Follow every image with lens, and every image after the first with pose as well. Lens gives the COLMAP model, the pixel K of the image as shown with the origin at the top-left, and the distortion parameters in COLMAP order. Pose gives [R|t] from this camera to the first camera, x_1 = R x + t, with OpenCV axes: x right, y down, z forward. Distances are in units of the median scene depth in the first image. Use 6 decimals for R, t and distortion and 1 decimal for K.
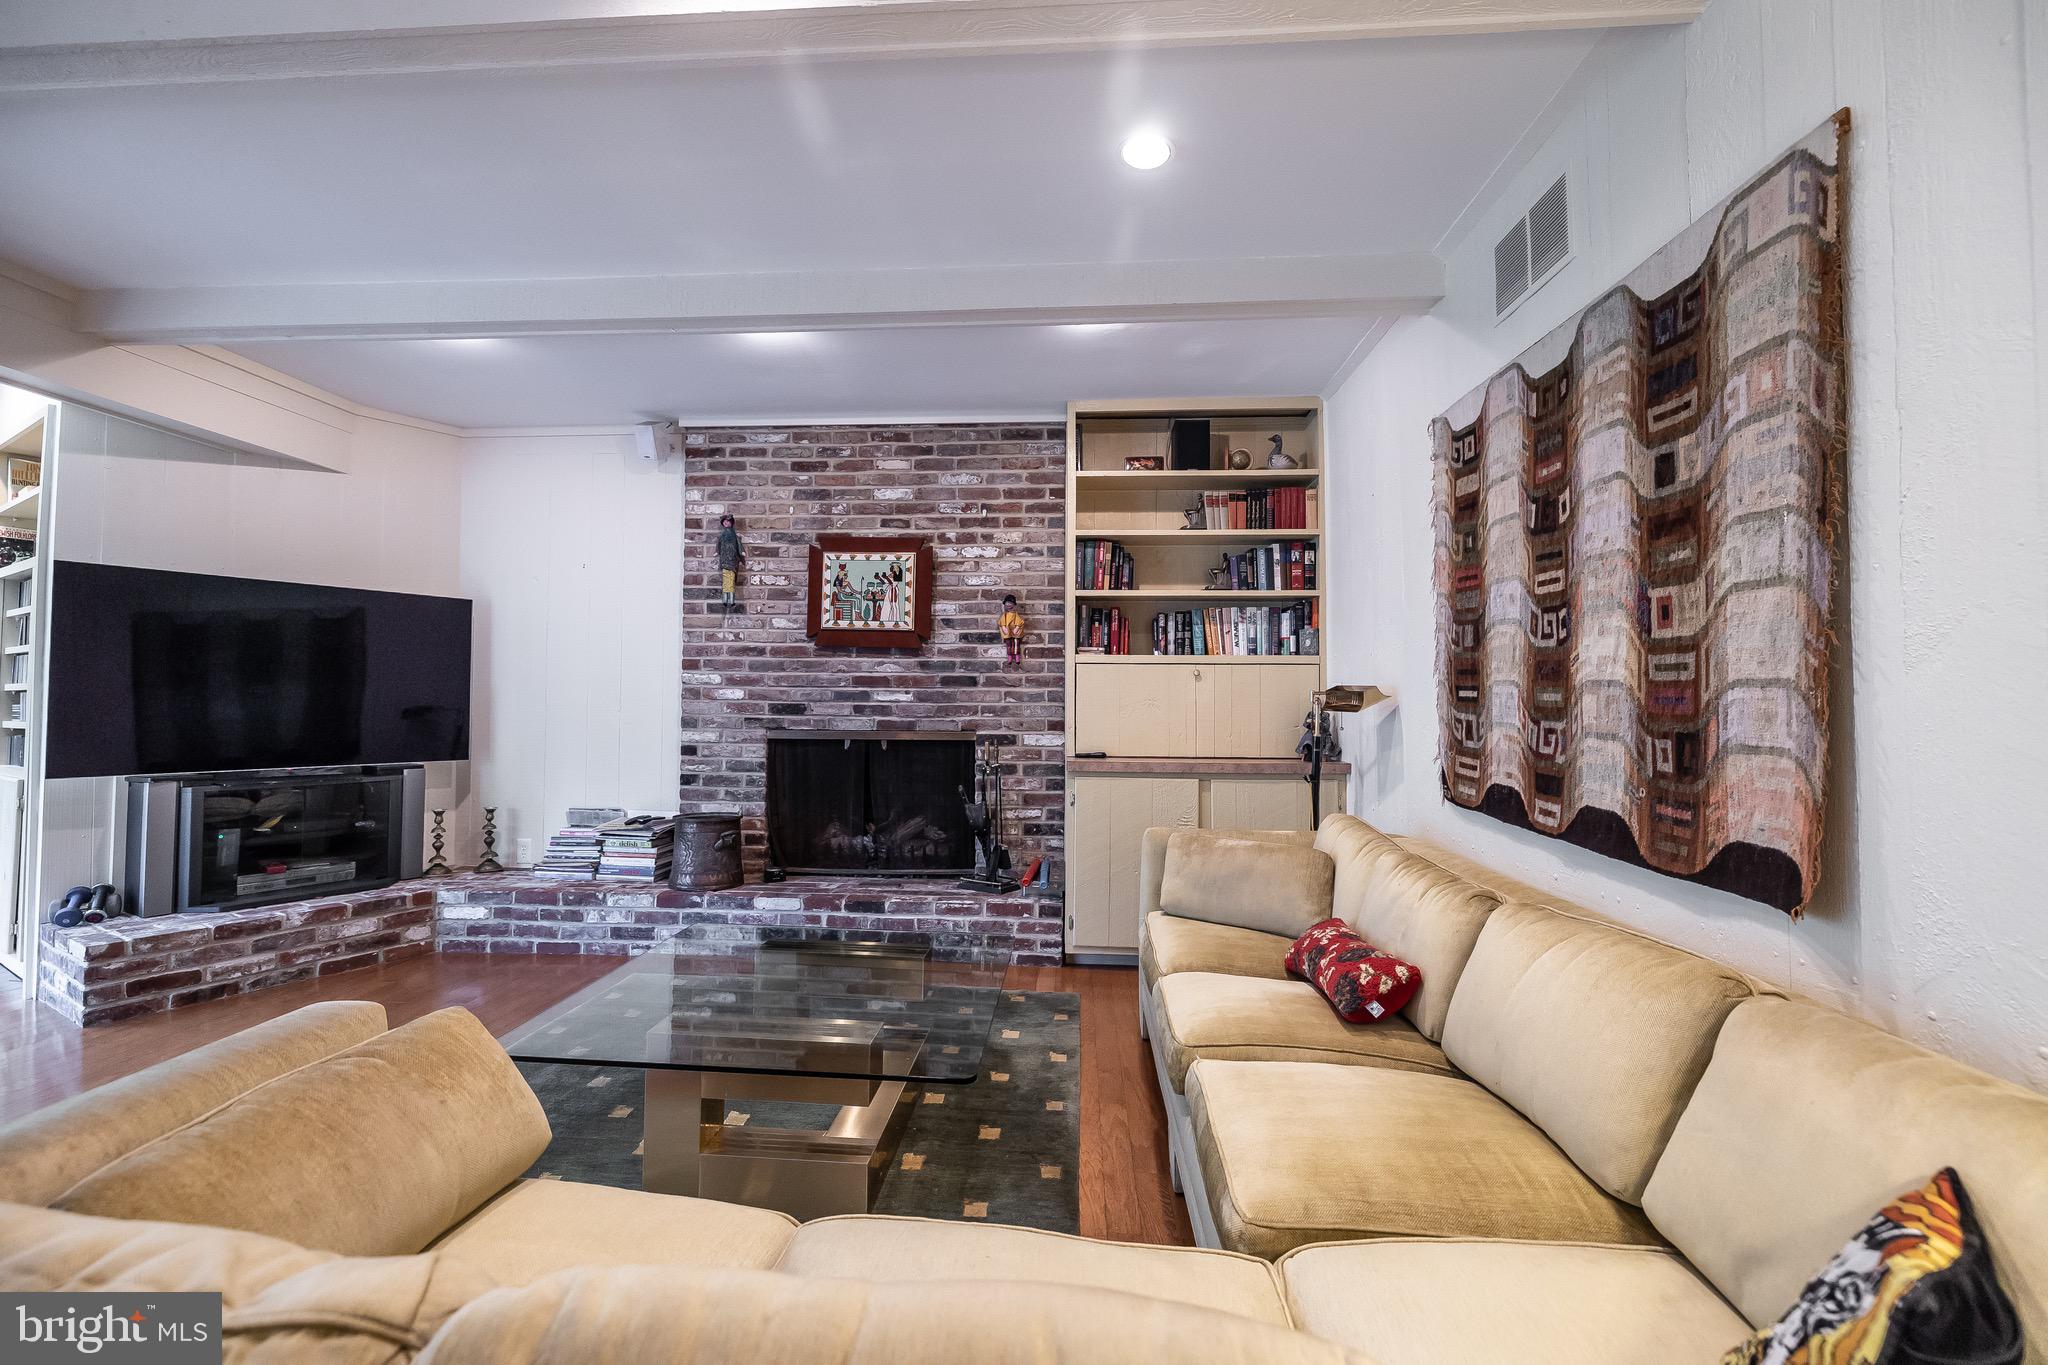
lens RADIAL K [[863.9, 0, 1024.8], [0, 863.9, 679.0], [0, 0, 1]] dist [-0.001187, -0.000338]
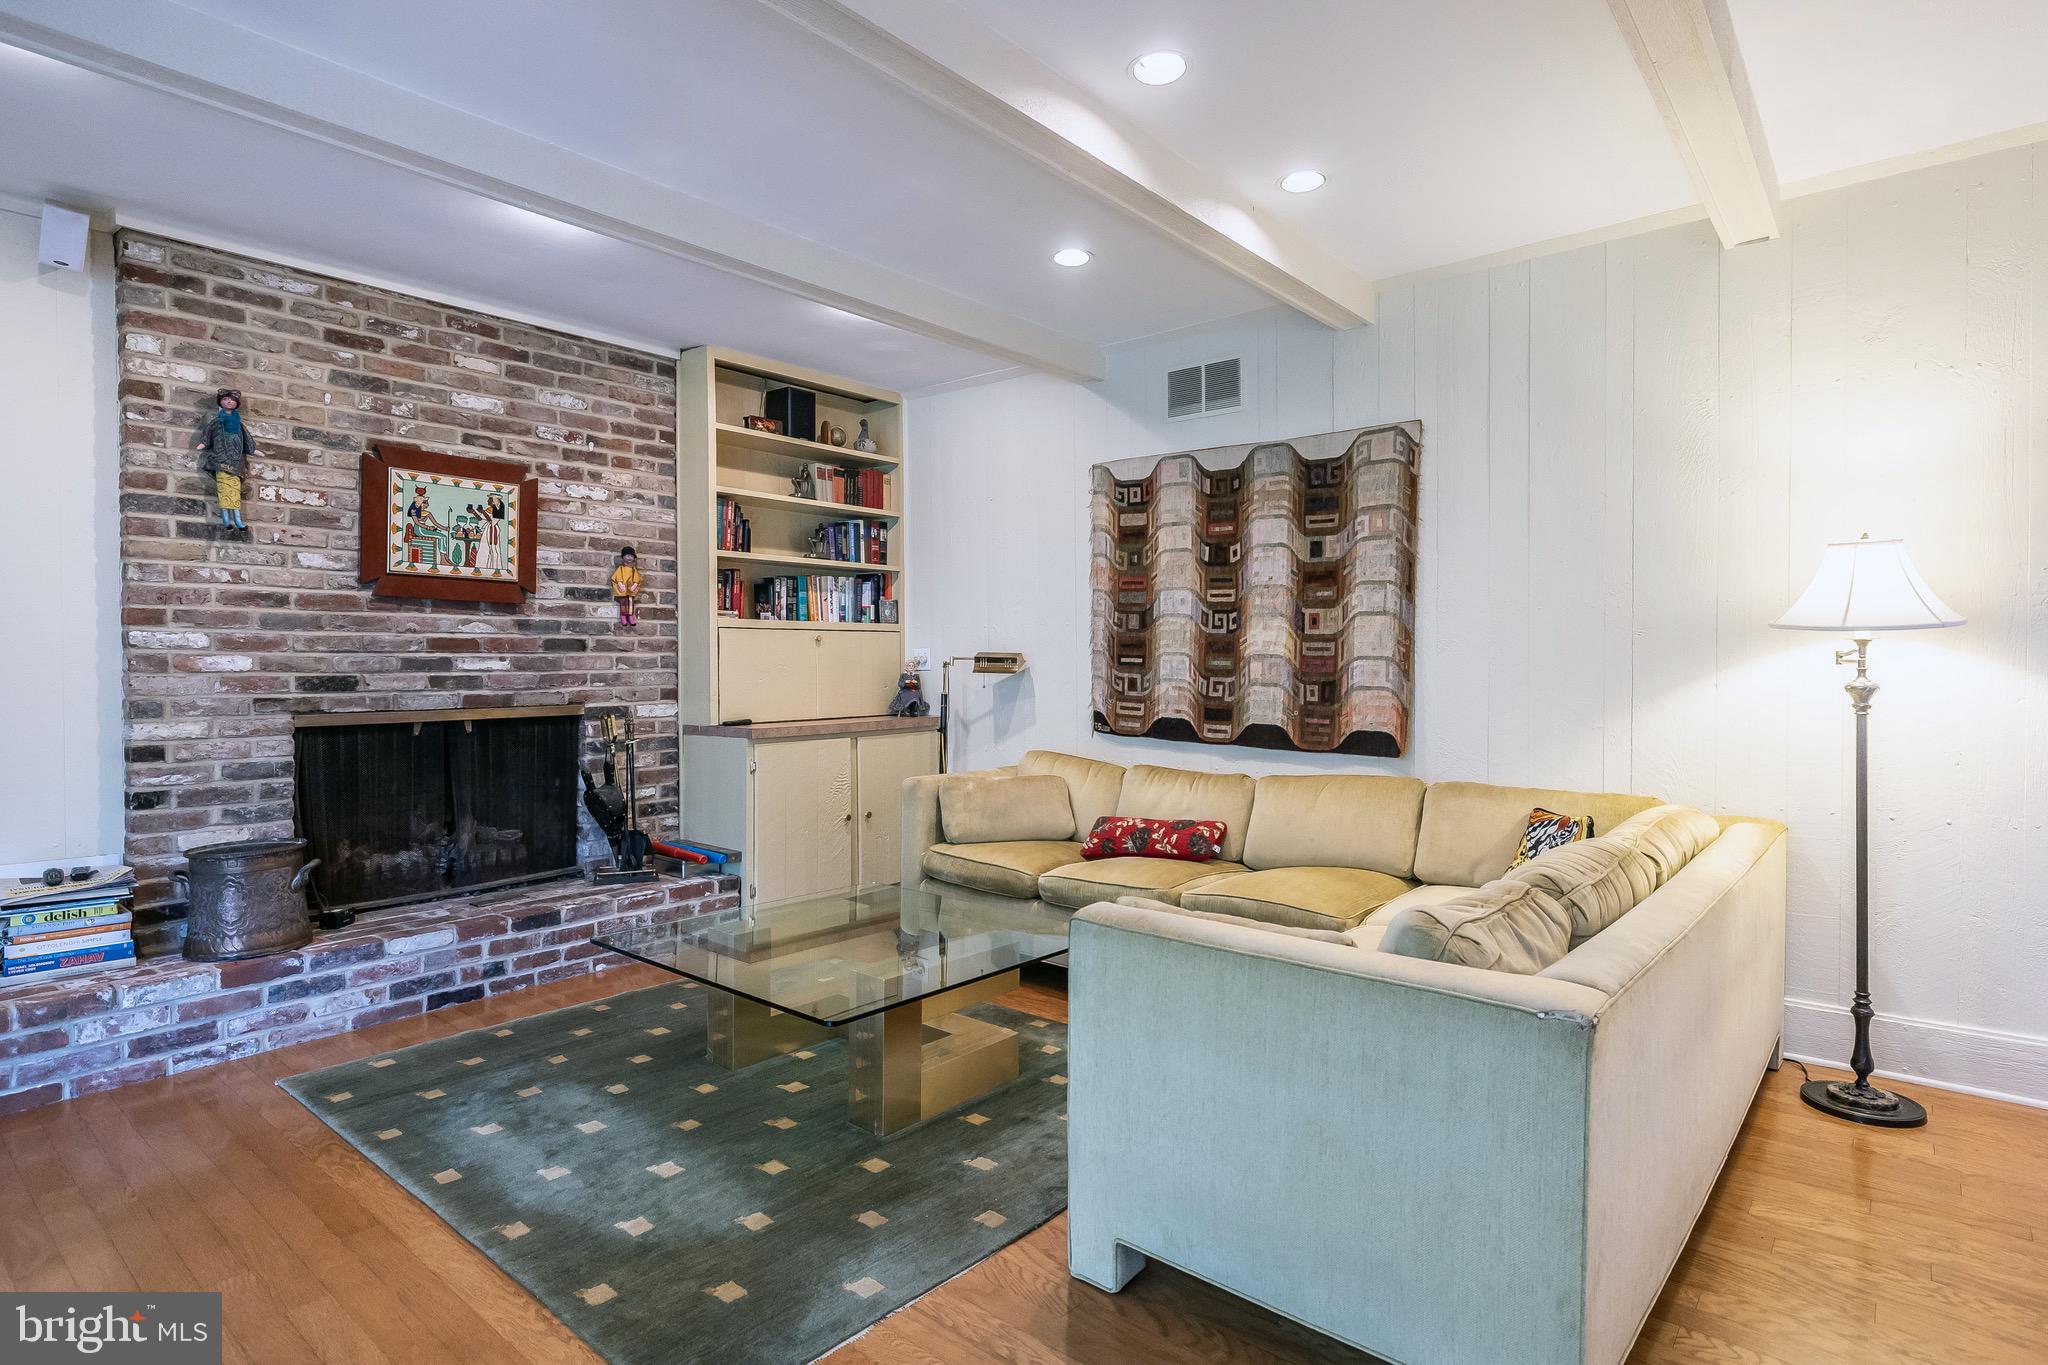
lens RADIAL K [[1061.8, 0, 1024.2], [0, 1061.8, 677.6], [0, 0, 1]] dist [-0.002410, -0.000369]
pose [[0.593134, -0.022366, 0.804793, -0.641081], [-0.015422, 0.999115, 0.039133, -0.012949], [-0.804956, -0.035622, 0.592264, 0.033719]]
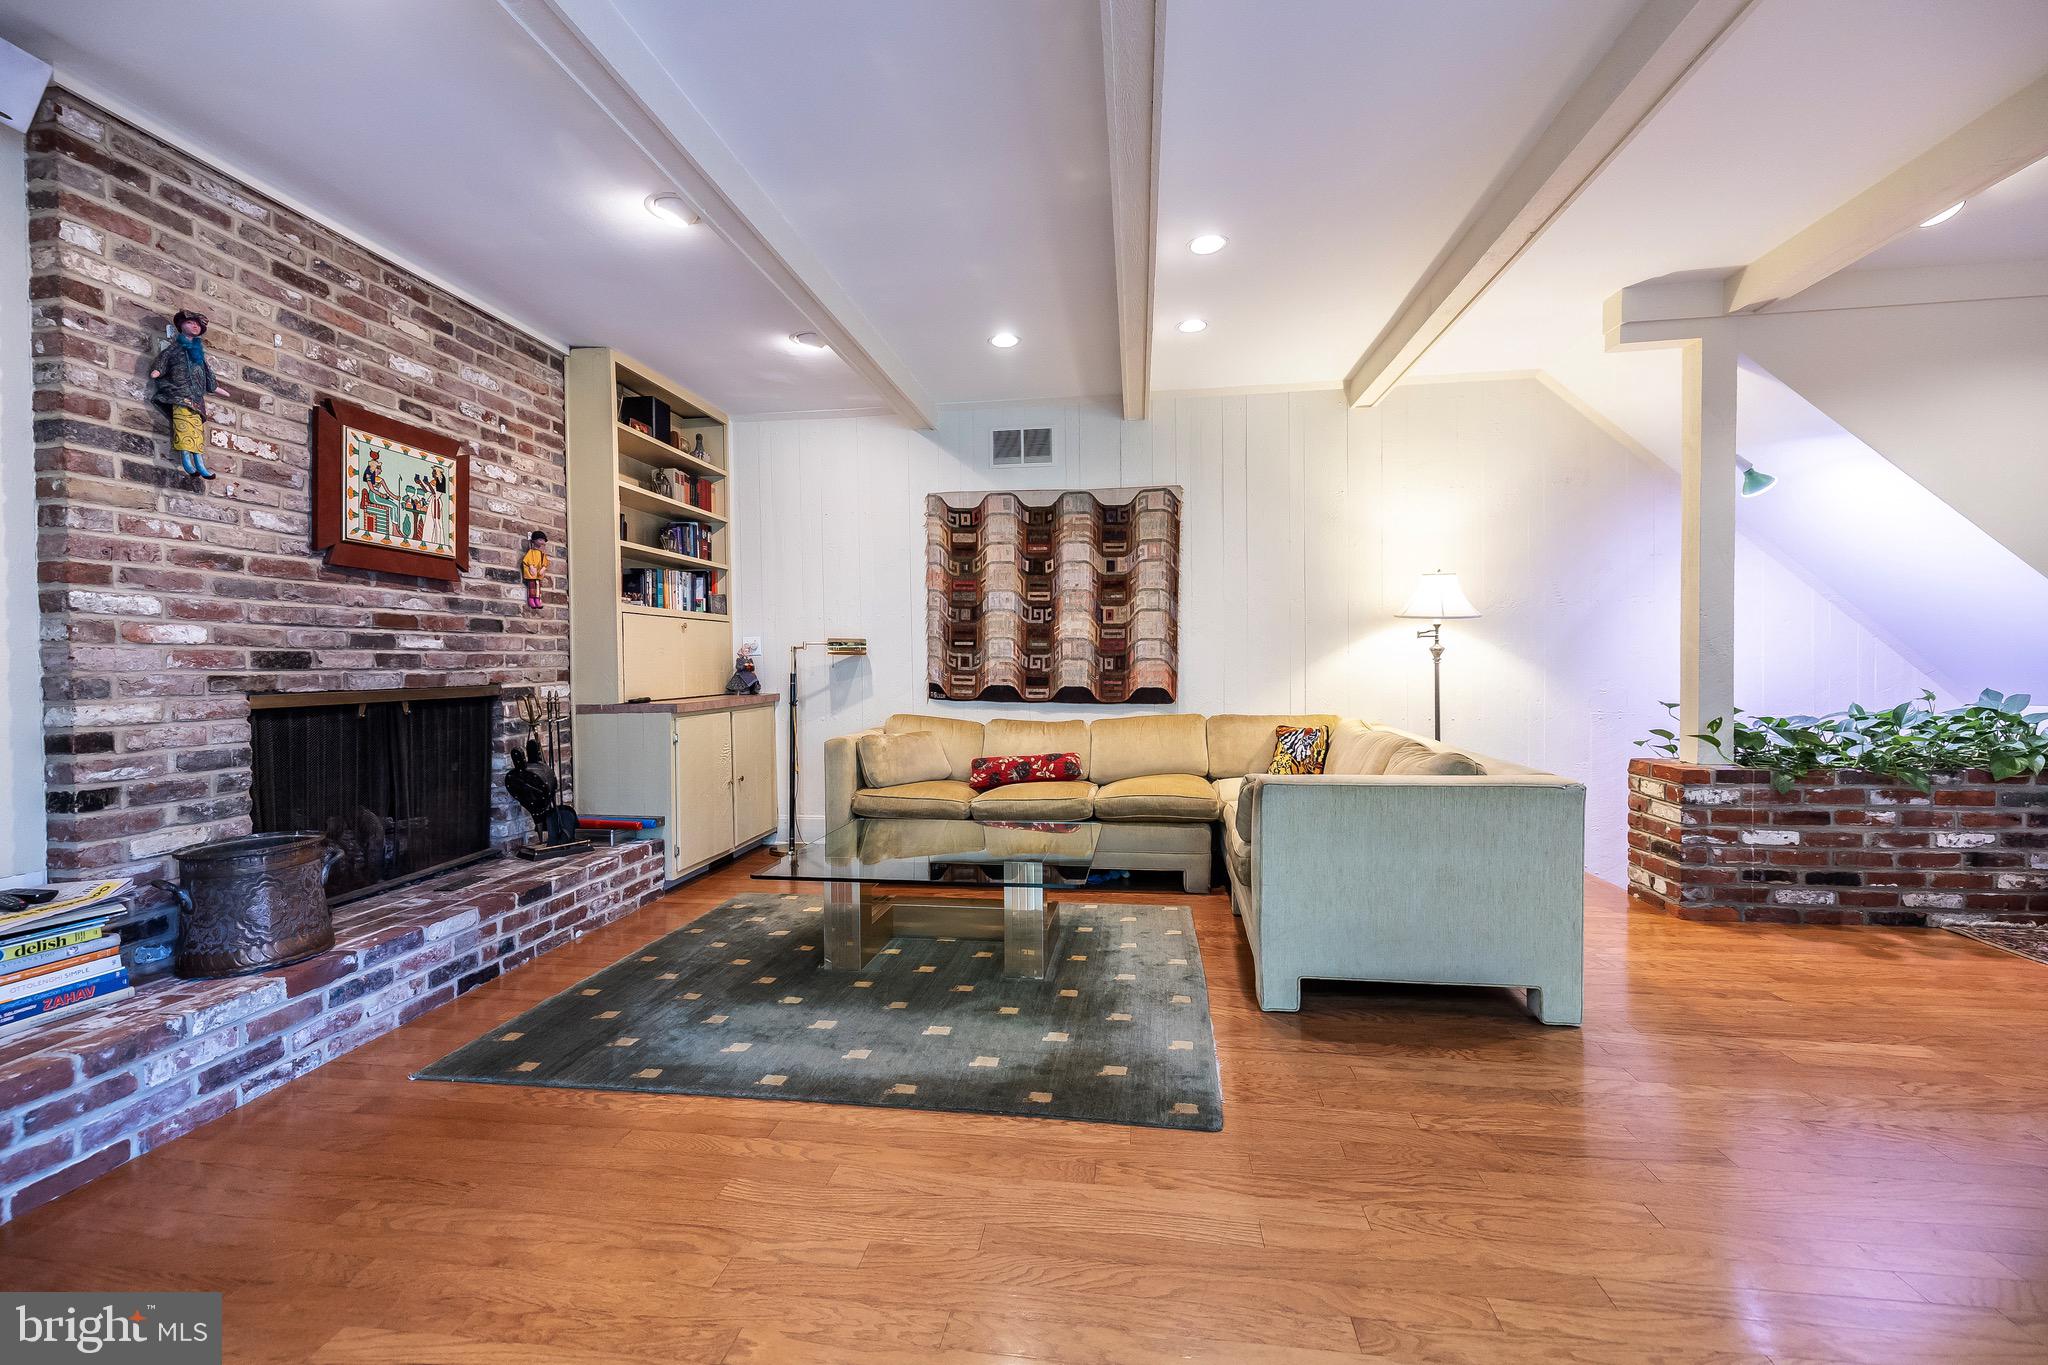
lens RADIAL K [[863.9, 0, 1024.8], [0, 863.9, 679.0], [0, 0, 1]] dist [-0.001187, -0.000338]
pose [[0.073006, -0.028288, 0.996930, -0.870741], [-0.013413, 0.999479, 0.029343, 0.023000], [-0.997241, -0.015514, 0.072588, 0.422810]]
